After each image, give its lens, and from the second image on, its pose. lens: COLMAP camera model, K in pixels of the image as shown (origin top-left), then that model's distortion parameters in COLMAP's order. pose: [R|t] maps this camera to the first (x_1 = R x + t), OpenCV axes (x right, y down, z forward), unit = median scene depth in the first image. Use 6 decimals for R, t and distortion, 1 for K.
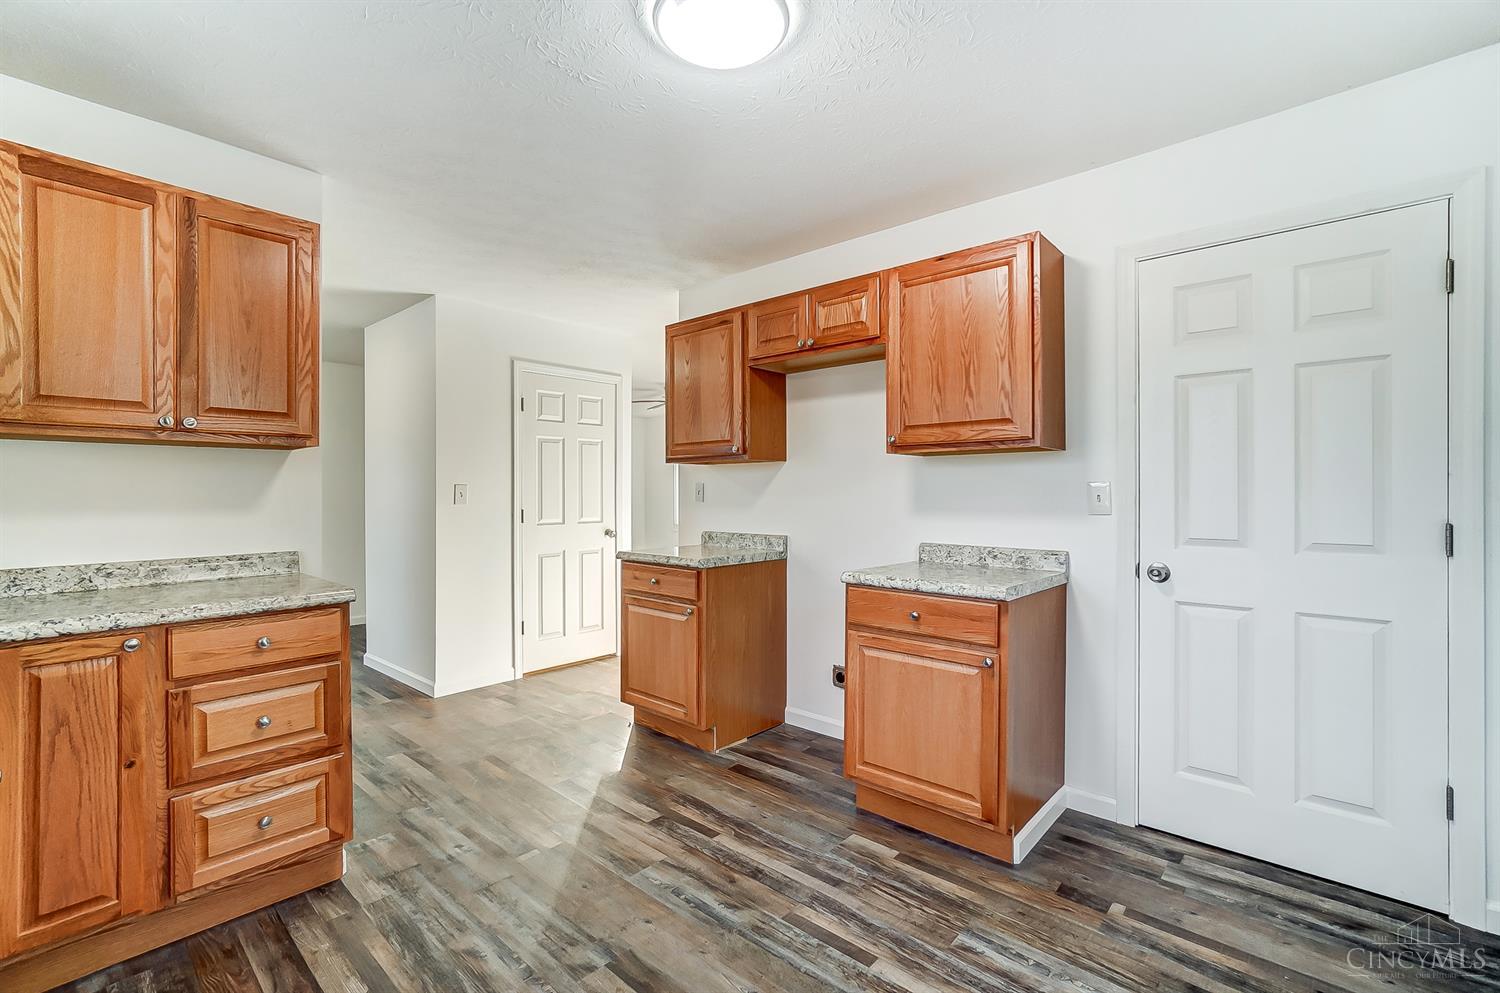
lens RADIAL K [[666.3, 0, 732.0], [0, 666.3, 489.3], [0, 0, 1]] dist [-0.017848, 0.012649]
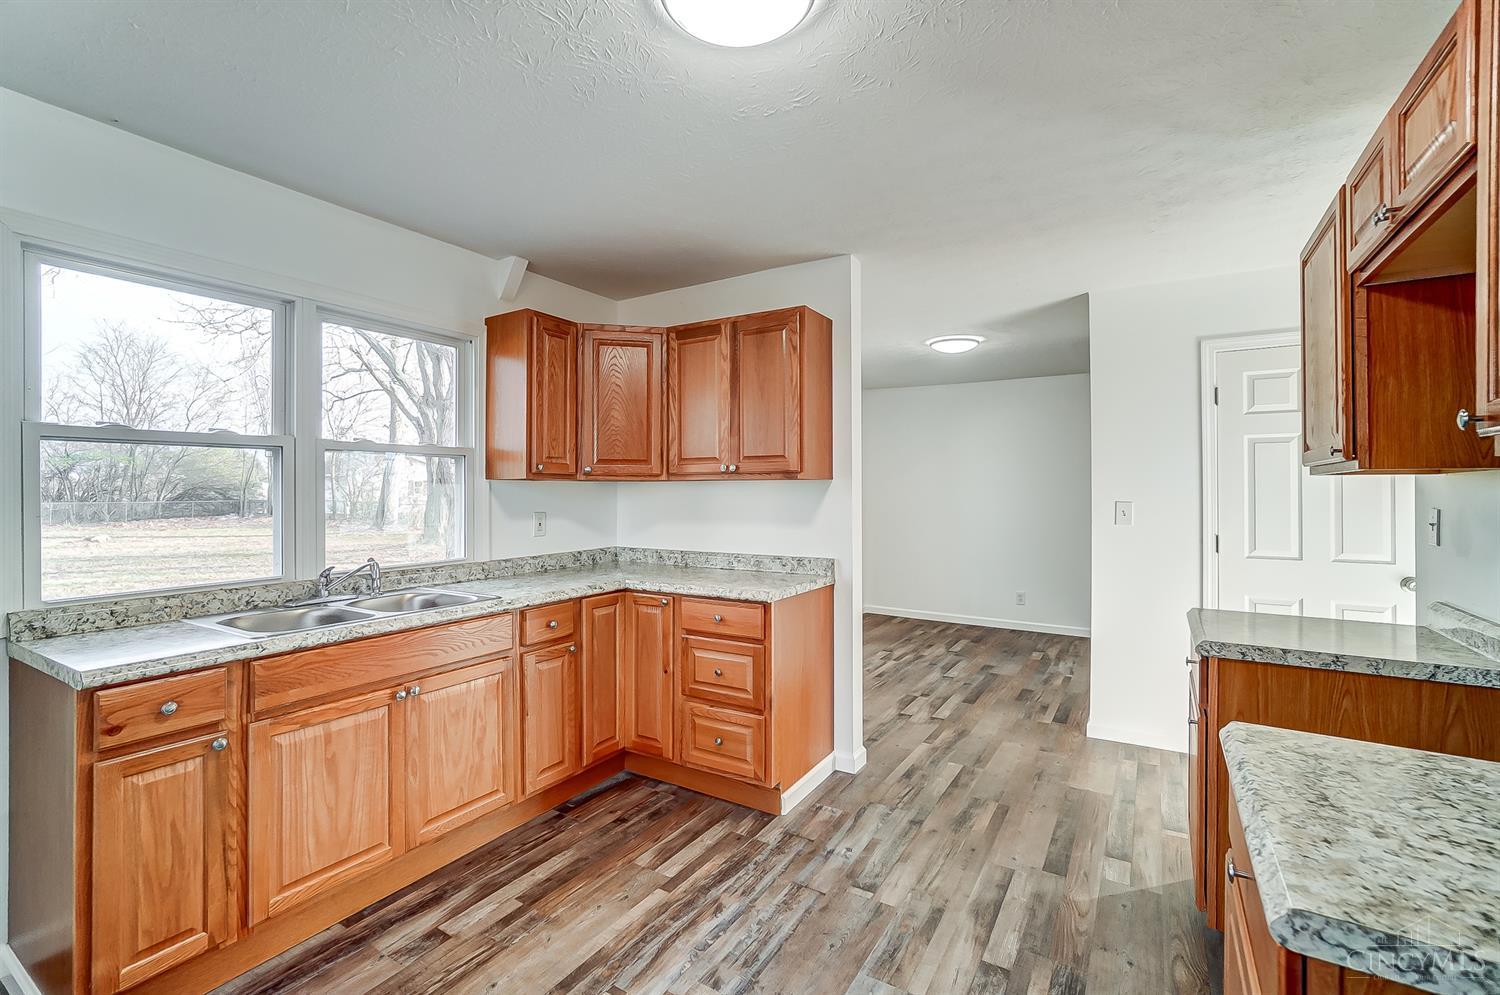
lens RADIAL K [[666.1, 0, 738.5], [0, 666.1, 484.3], [0, 0, 1]] dist [-0.029342, 0.012834]
pose [[0.189458, -0.007873, -0.981857, 0.708143], [0.002365, 0.999969, -0.007562, -0.051132], [0.981886, -0.000889, 0.189470, 0.727249]]
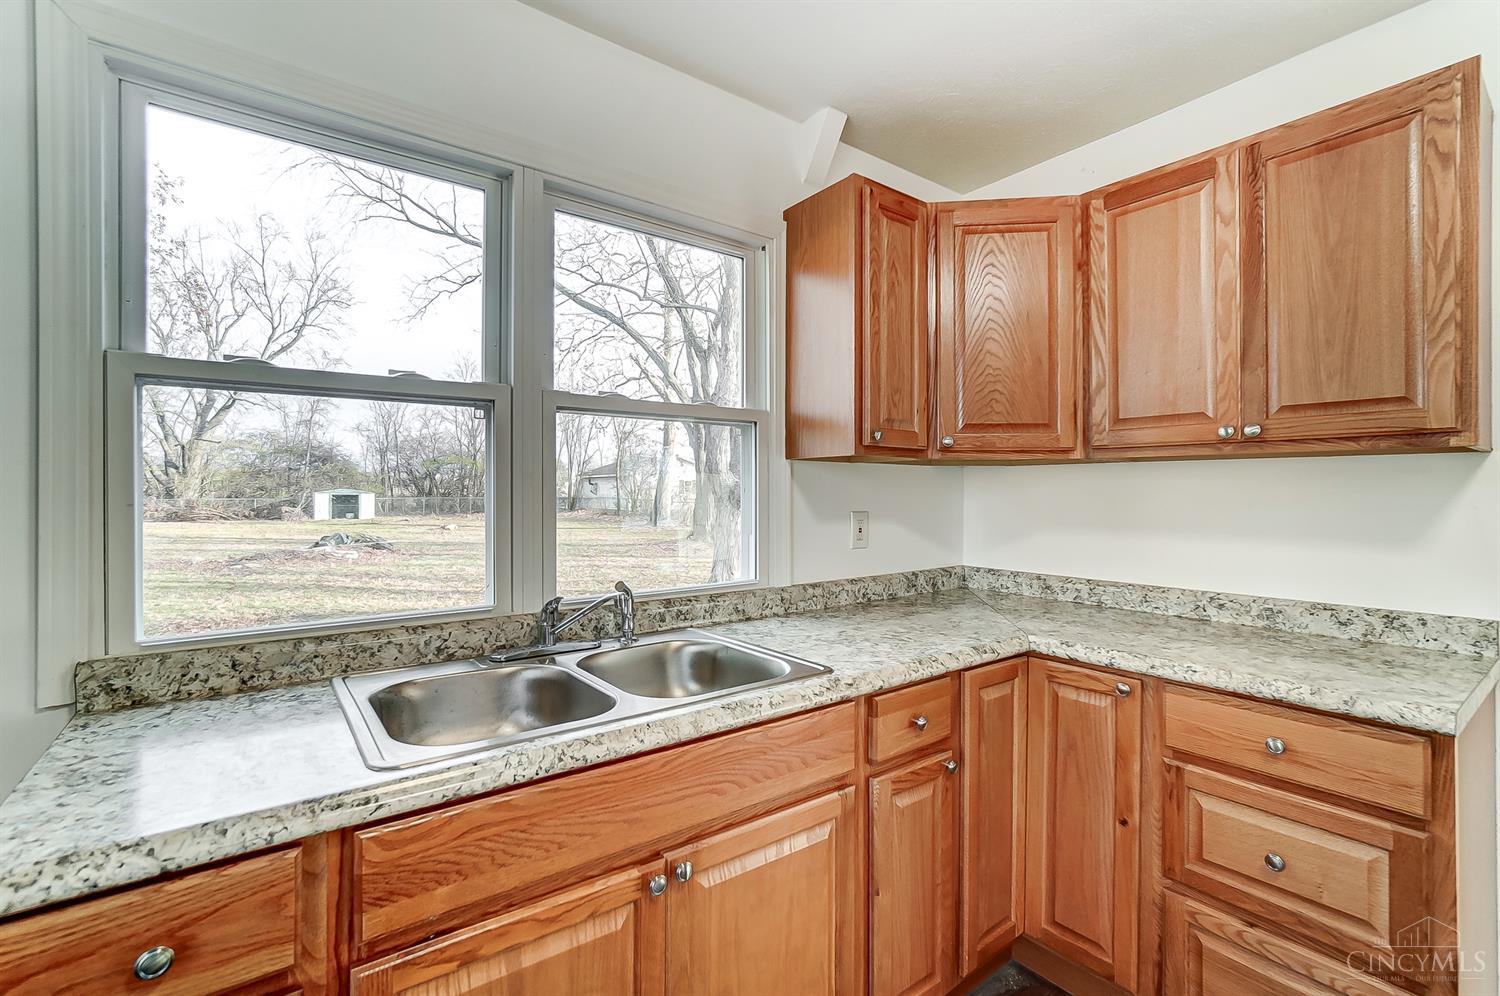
lens RADIAL K [[666.1, 0, 738.5], [0, 666.1, 484.8], [0, 0, 1]] dist [-0.029342, 0.012834]
pose [[-0.182943, -0.007688, -0.983093, 0.056358], [-0.002547, 0.999970, -0.007346, -0.028929], [0.983120, 0.001160, -0.182957, 0.550332]]
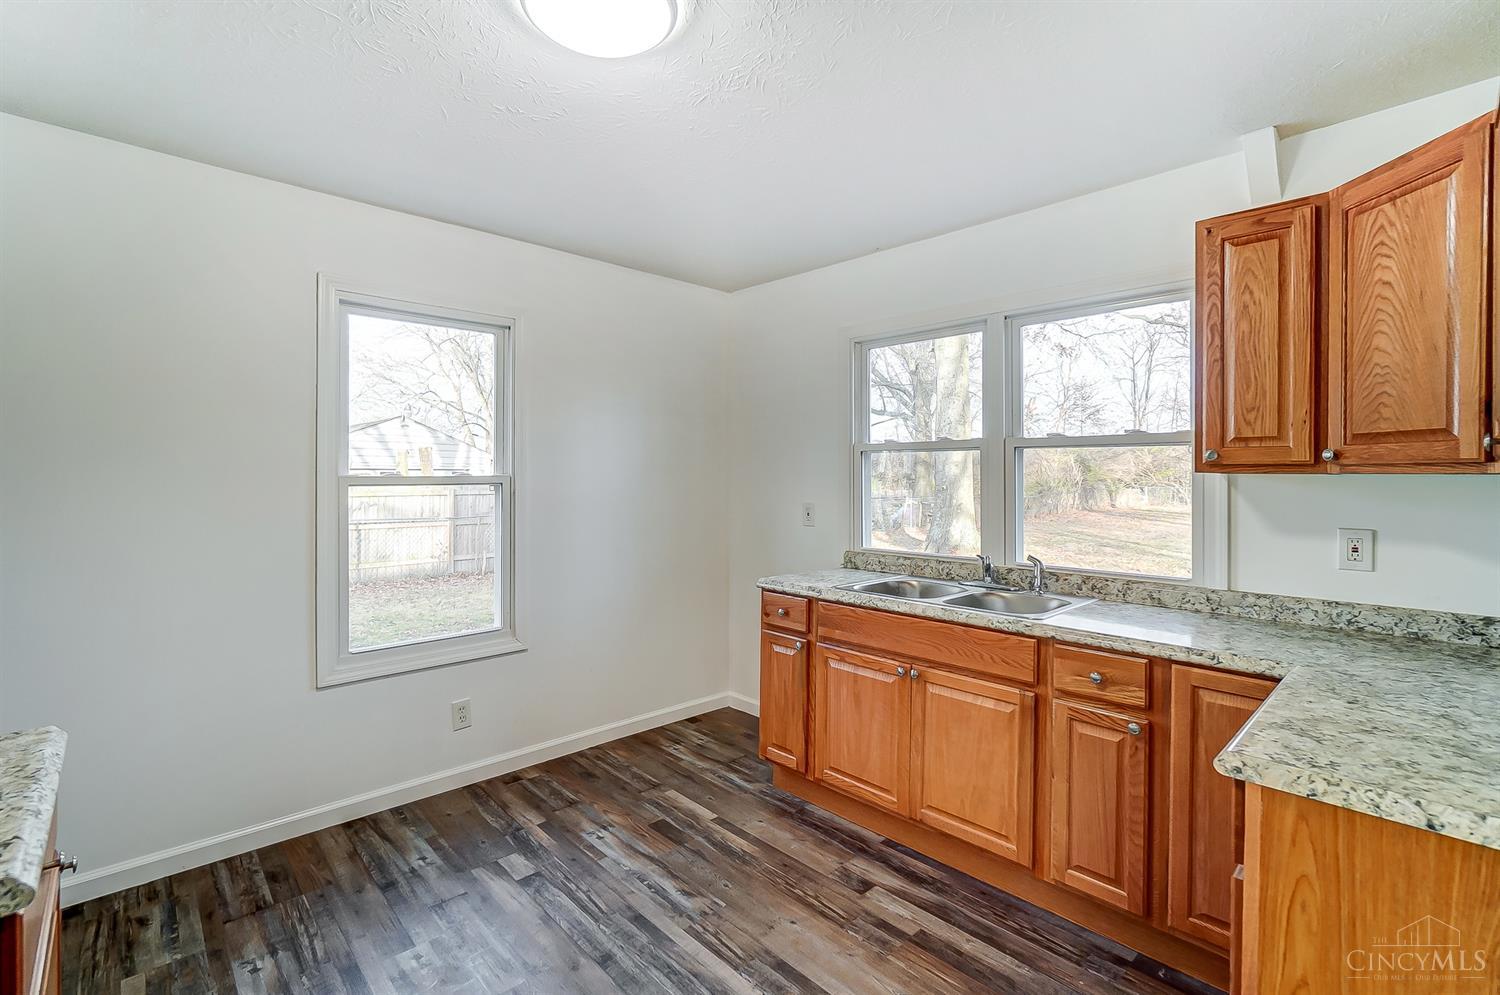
lens RADIAL K [[666.1, 0, 738.5], [0, 666.1, 484.3], [0, 0, 1]] dist [-0.029342, 0.012834]
pose [[-0.998256, -0.005207, 0.058806, -0.218114], [-0.004470, 0.999910, 0.012646, -0.068708], [-0.058867, 0.012361, -0.998189, 1.590051]]
